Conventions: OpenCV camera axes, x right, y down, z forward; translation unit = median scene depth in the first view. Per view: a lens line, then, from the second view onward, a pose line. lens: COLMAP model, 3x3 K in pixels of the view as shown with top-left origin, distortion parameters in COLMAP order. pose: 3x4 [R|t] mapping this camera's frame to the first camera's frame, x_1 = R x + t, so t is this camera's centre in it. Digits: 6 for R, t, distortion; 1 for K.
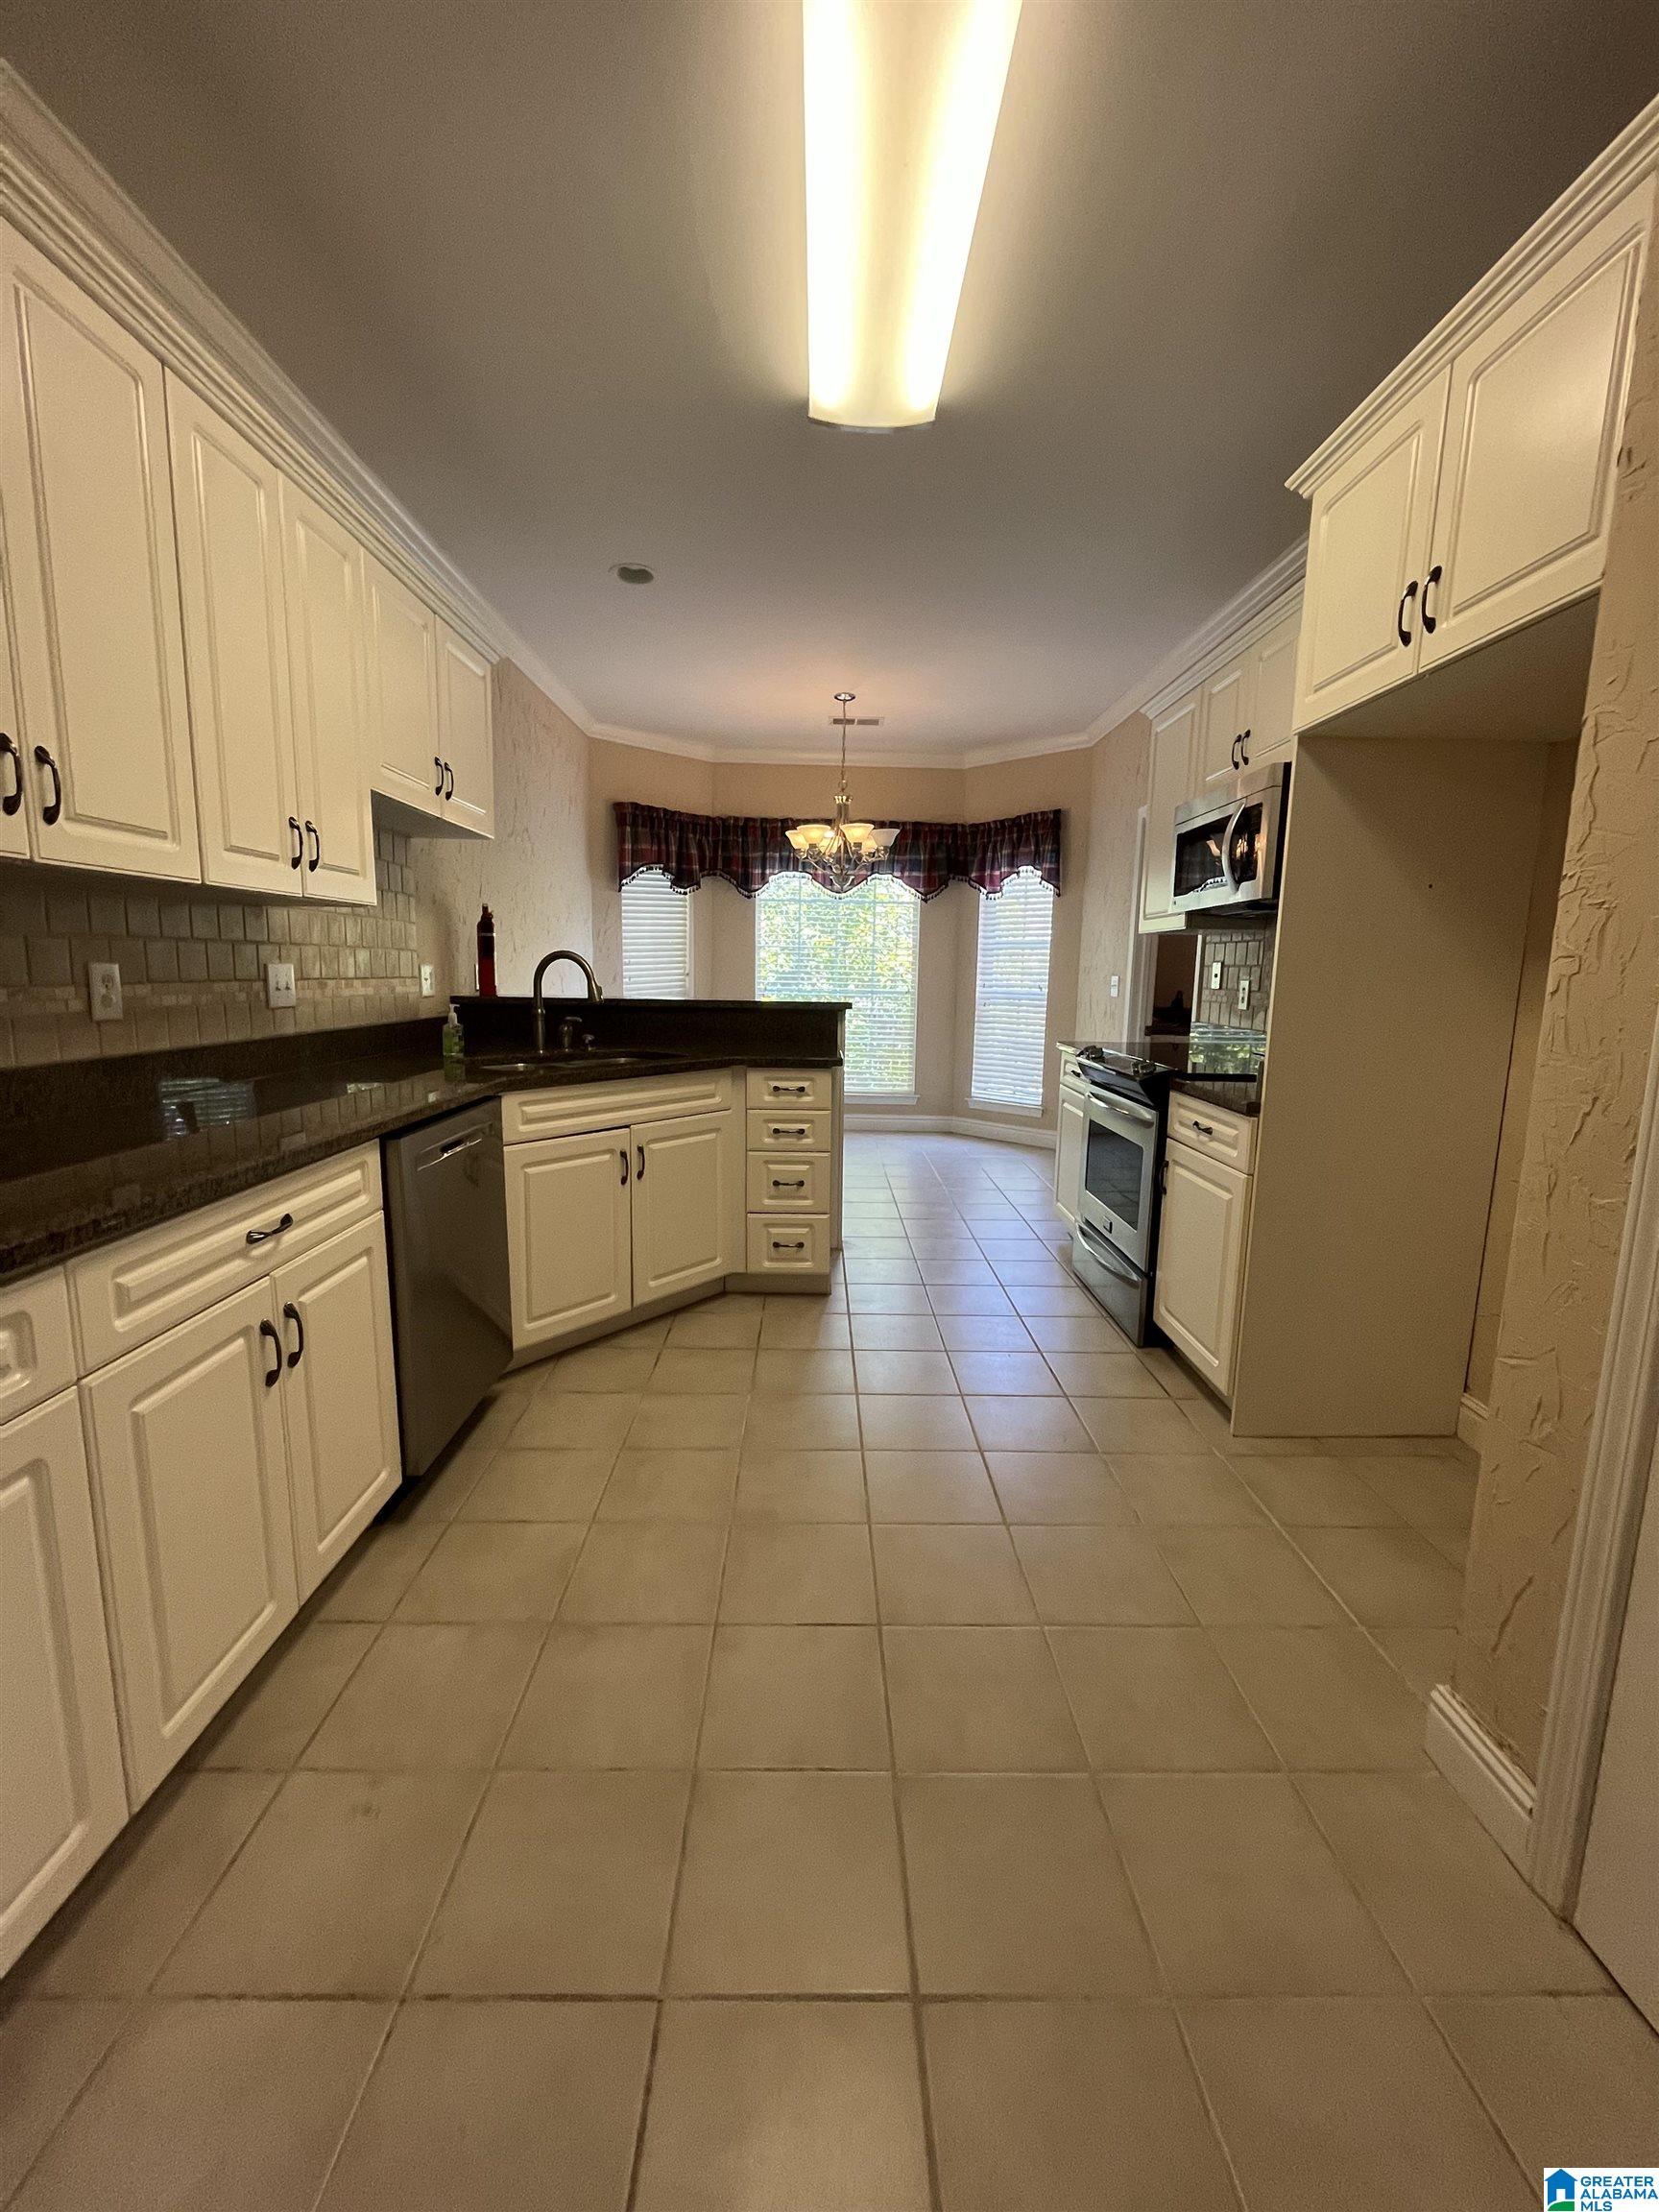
lens RADIAL K [[893.5, 0, 828.6], [0, 893.5, 1103.9], [0, 0, 1]] dist [-0.001356, -0.000792]
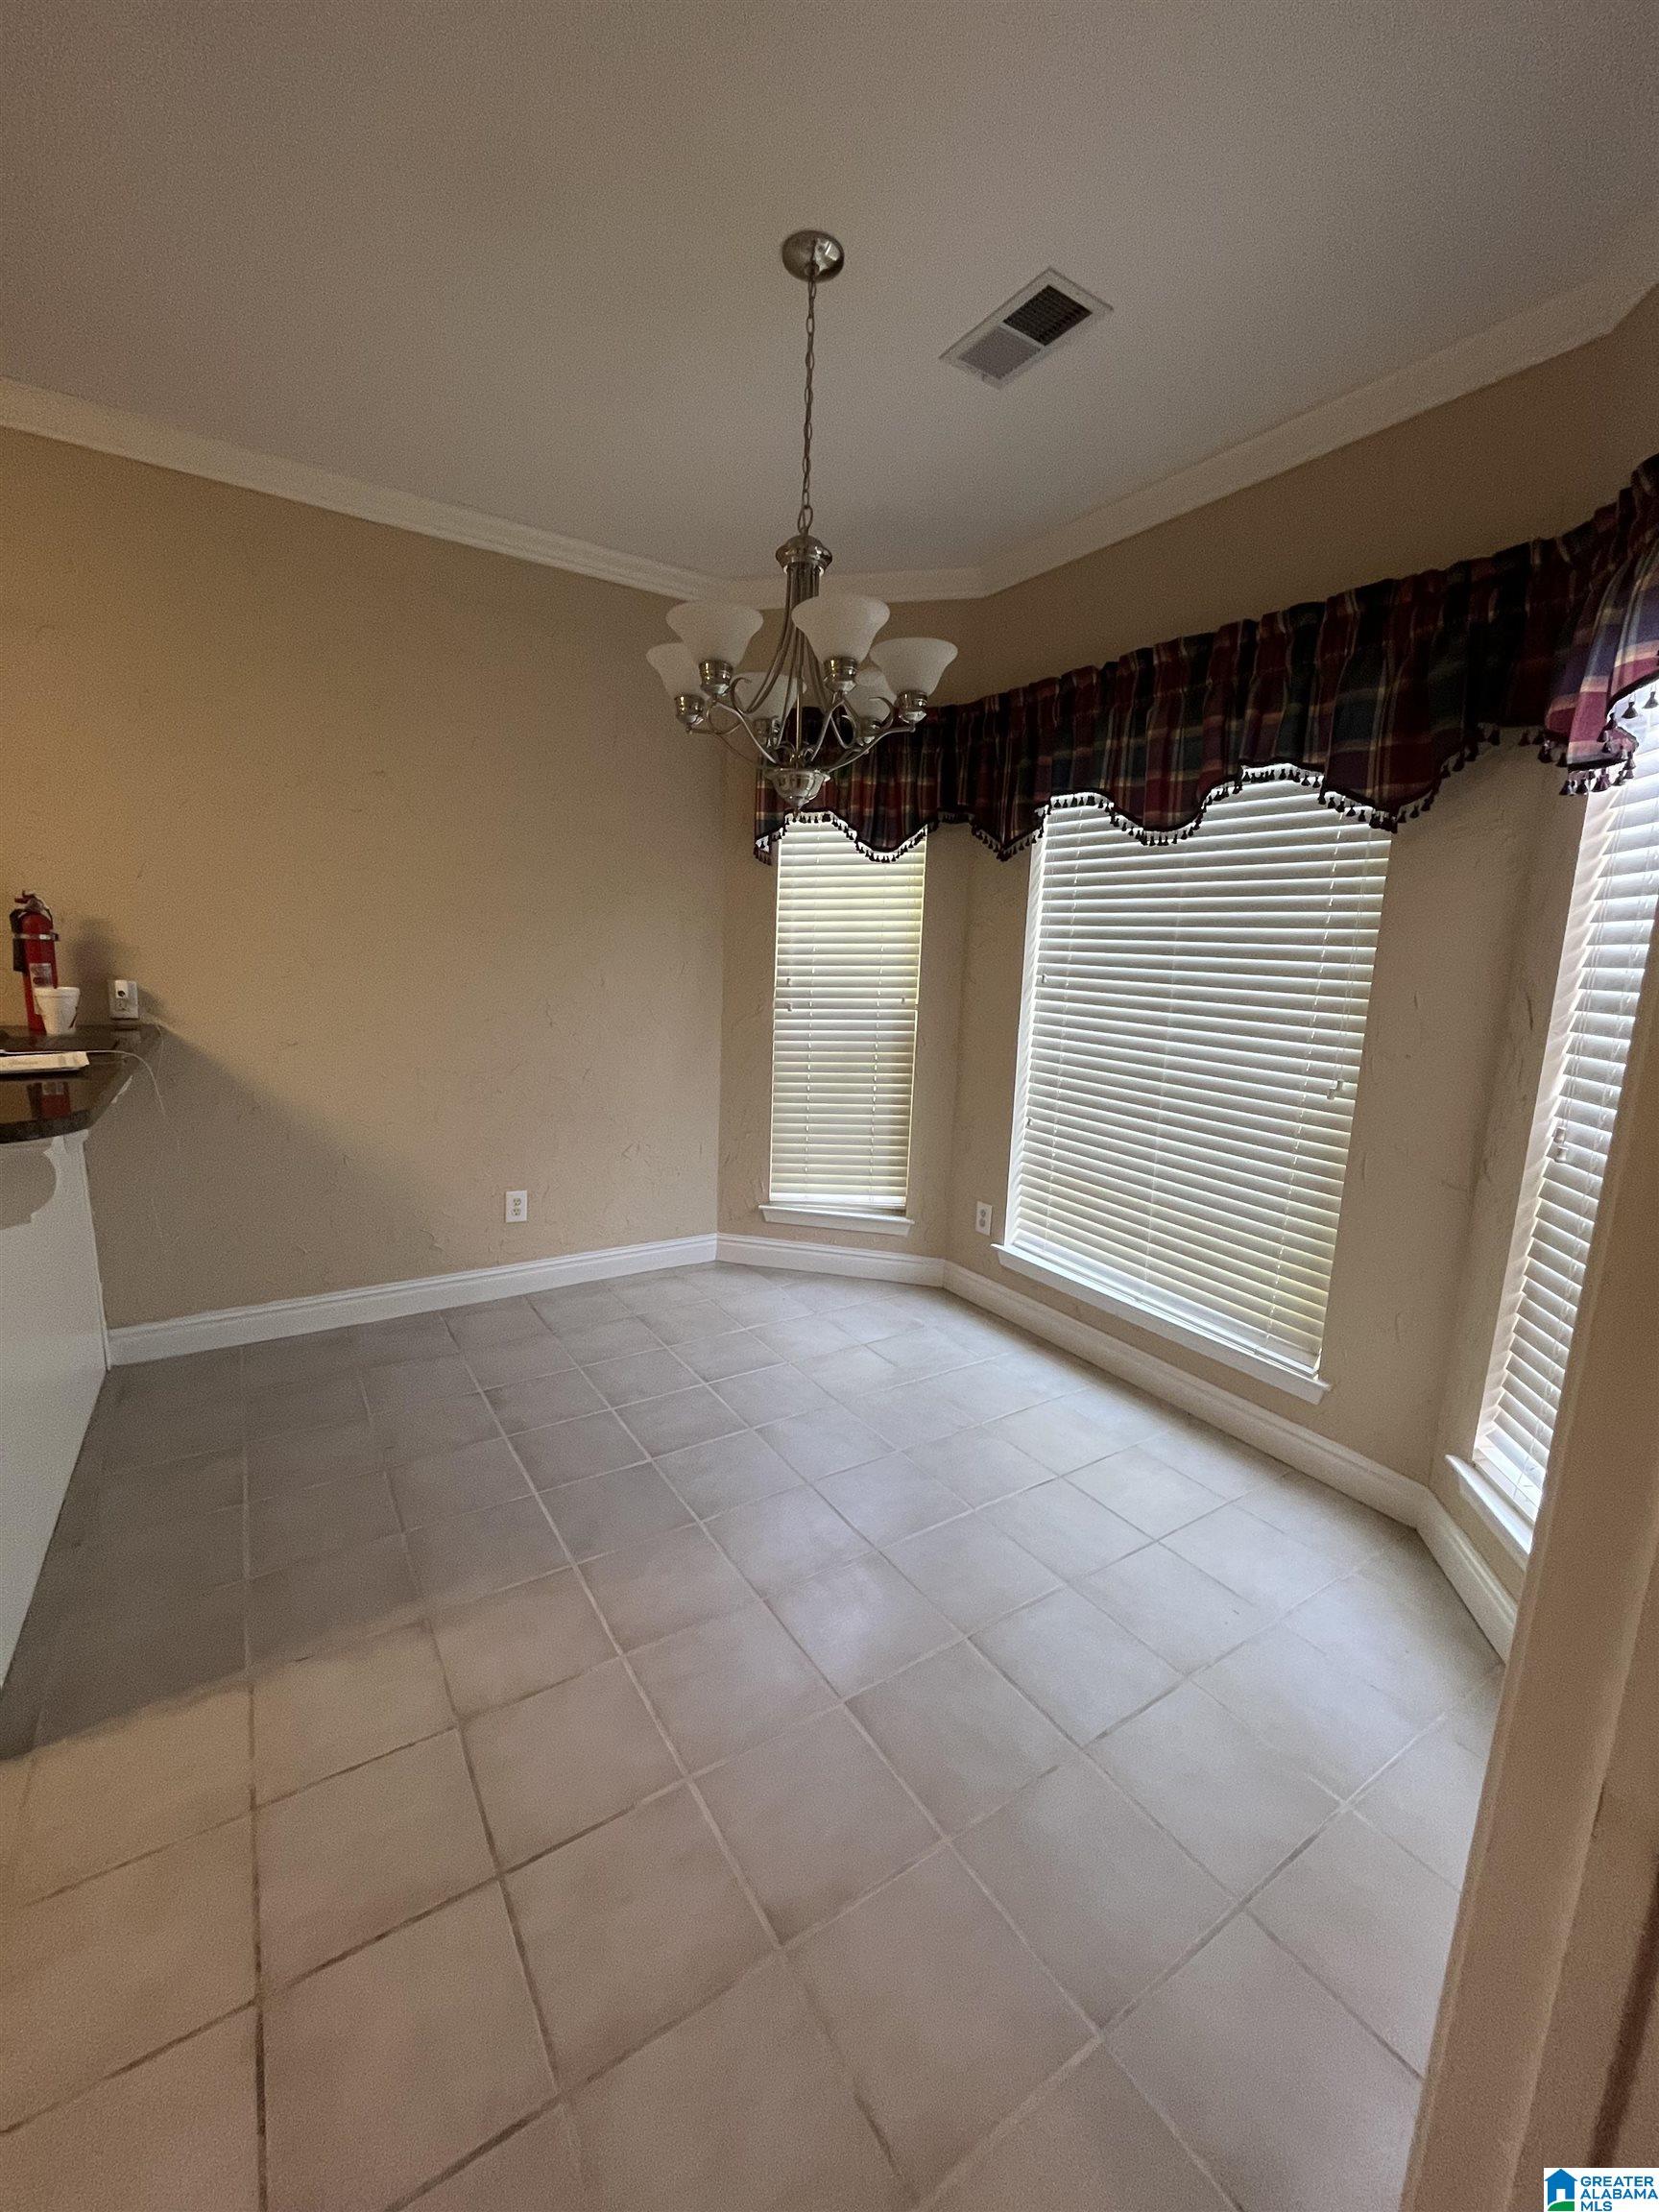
lens RADIAL K [[893.5, 0, 828.6], [0, 893.5, 1103.9], [0, 0, 1]] dist [-0.001356, -0.000792]
pose [[0.528920, 0.155756, -0.834256, 0.875158], [-0.154682, 0.984241, 0.085689, -0.375902], [0.834456, 0.083722, 0.544678, 2.003614]]
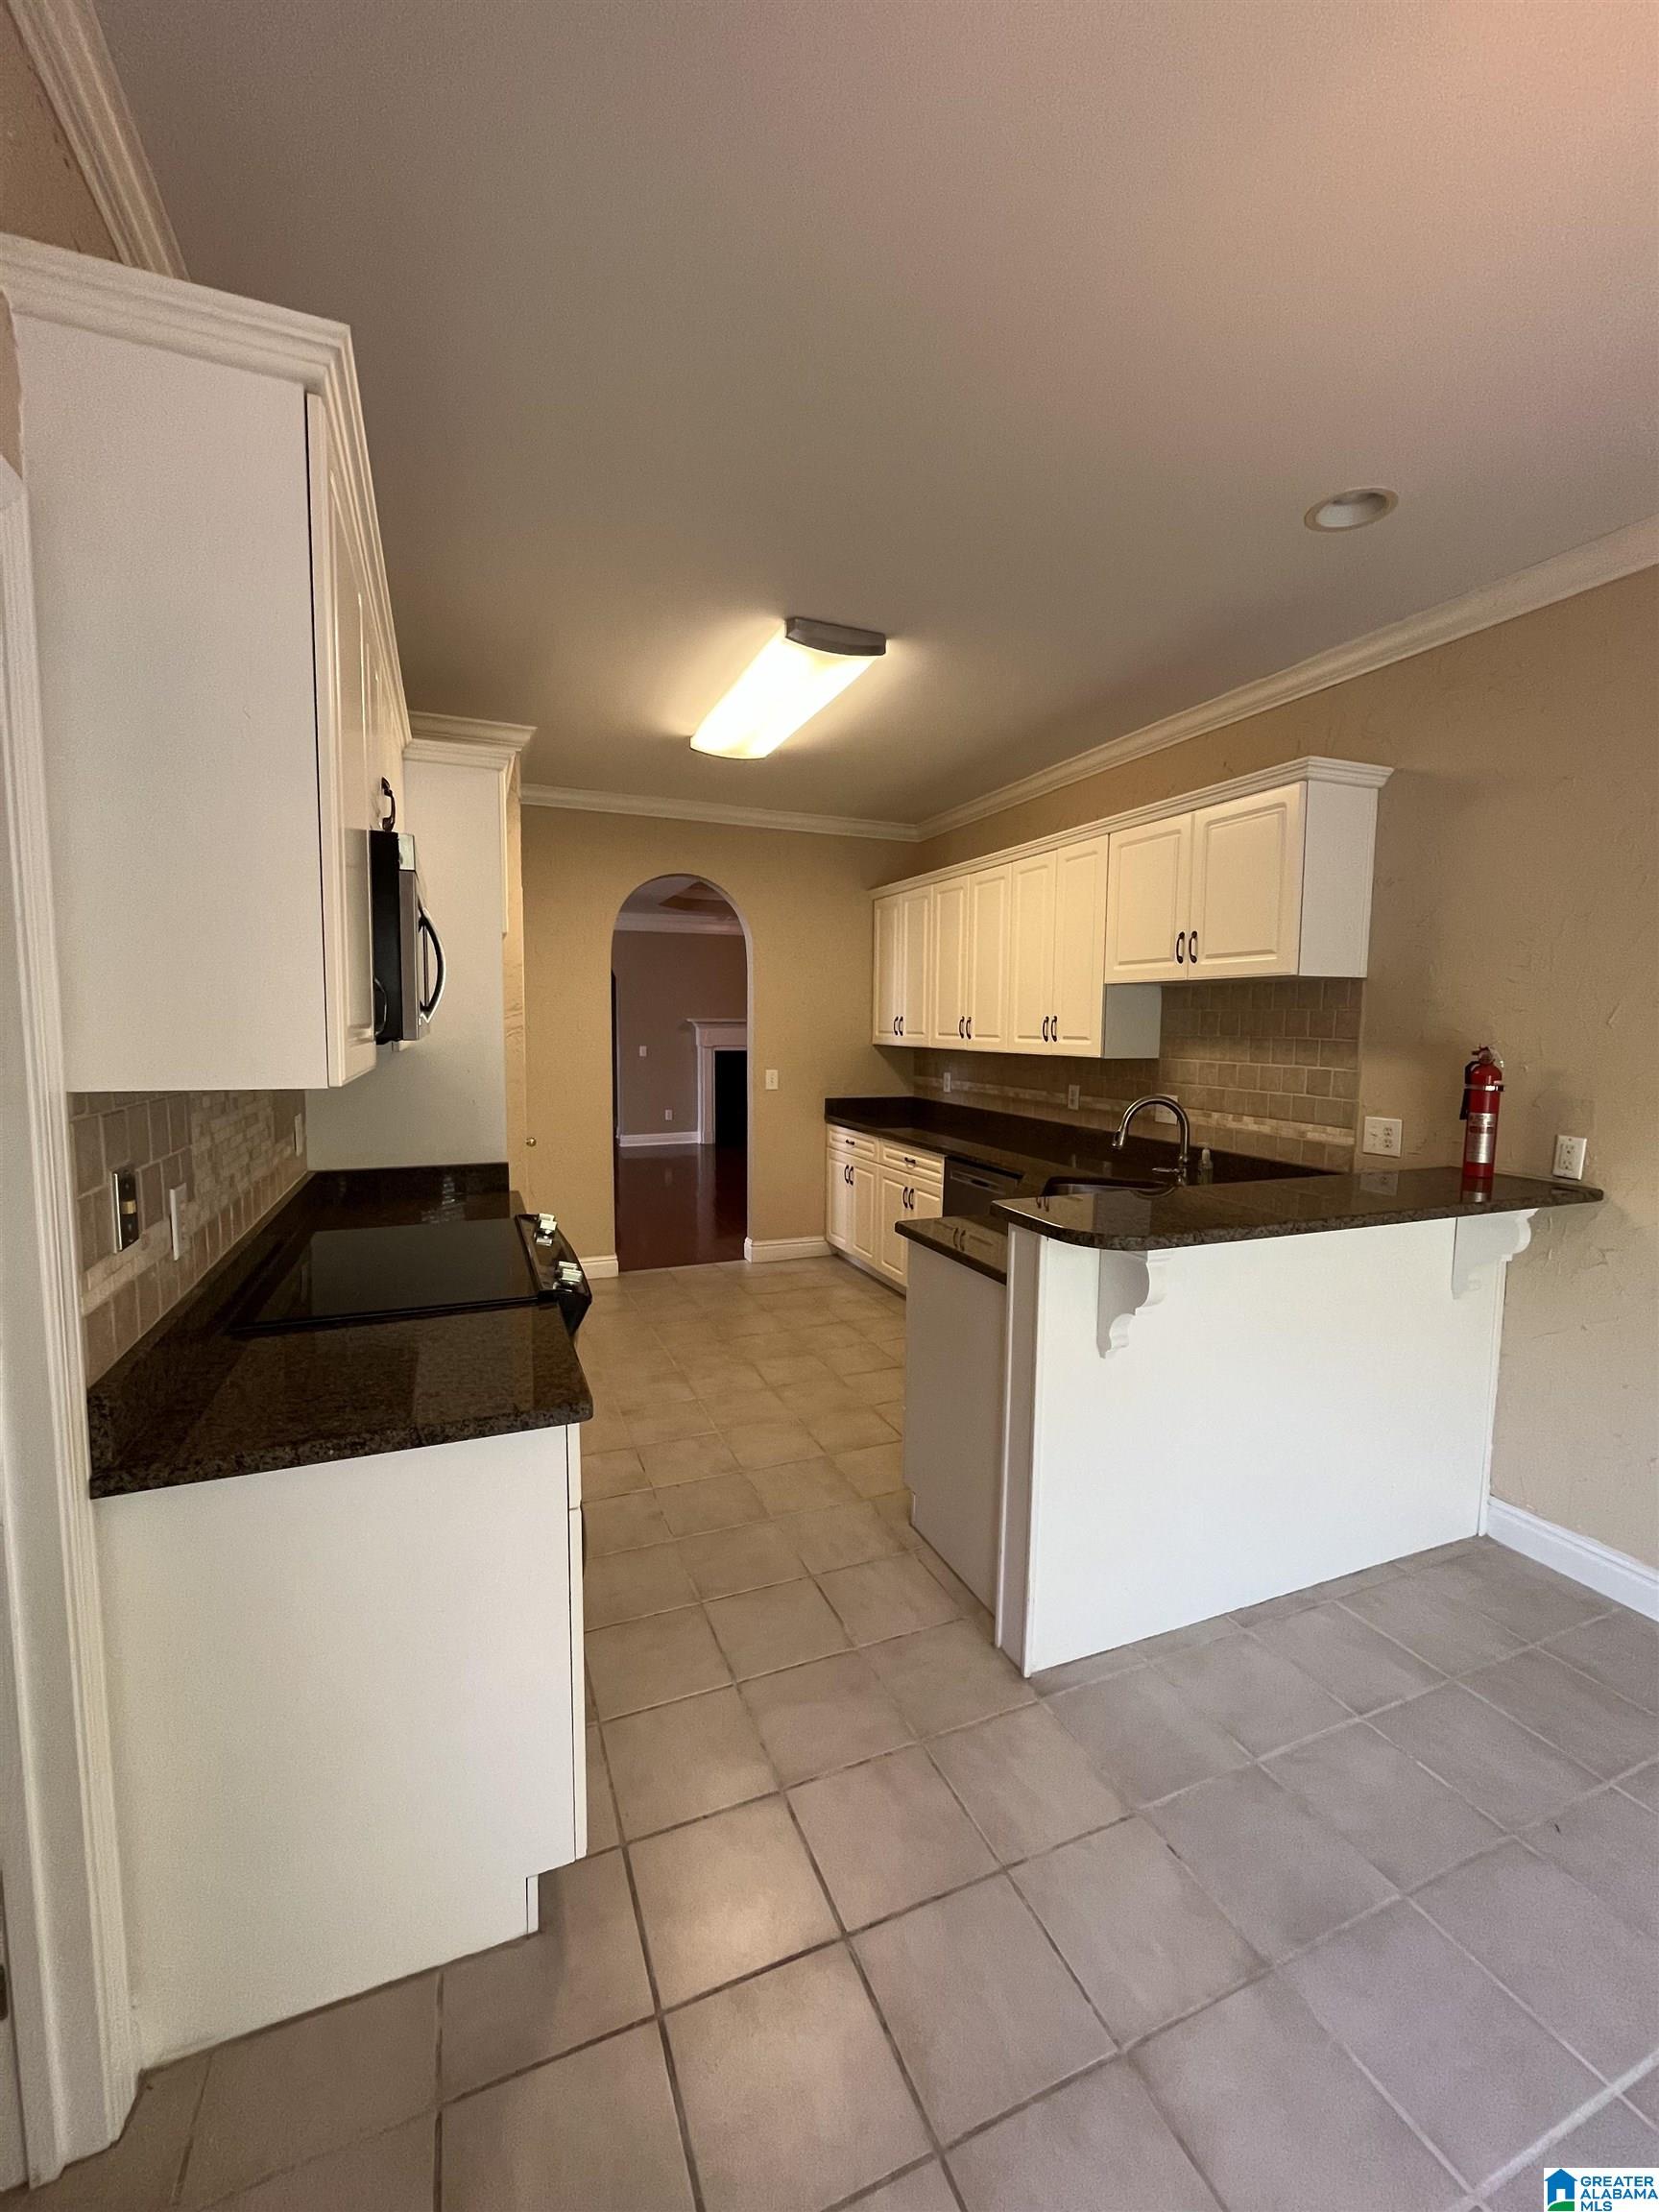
lens RADIAL K [[893.5, 0, 828.6], [0, 893.5, 1103.9], [0, 0, 1]] dist [-0.001356, -0.000792]
pose [[-0.927786, 0.011273, -0.372943, 0.571352], [-0.078170, 0.971488, 0.223832, -0.512489], [0.364833, 0.236821, -0.900451, 2.532735]]
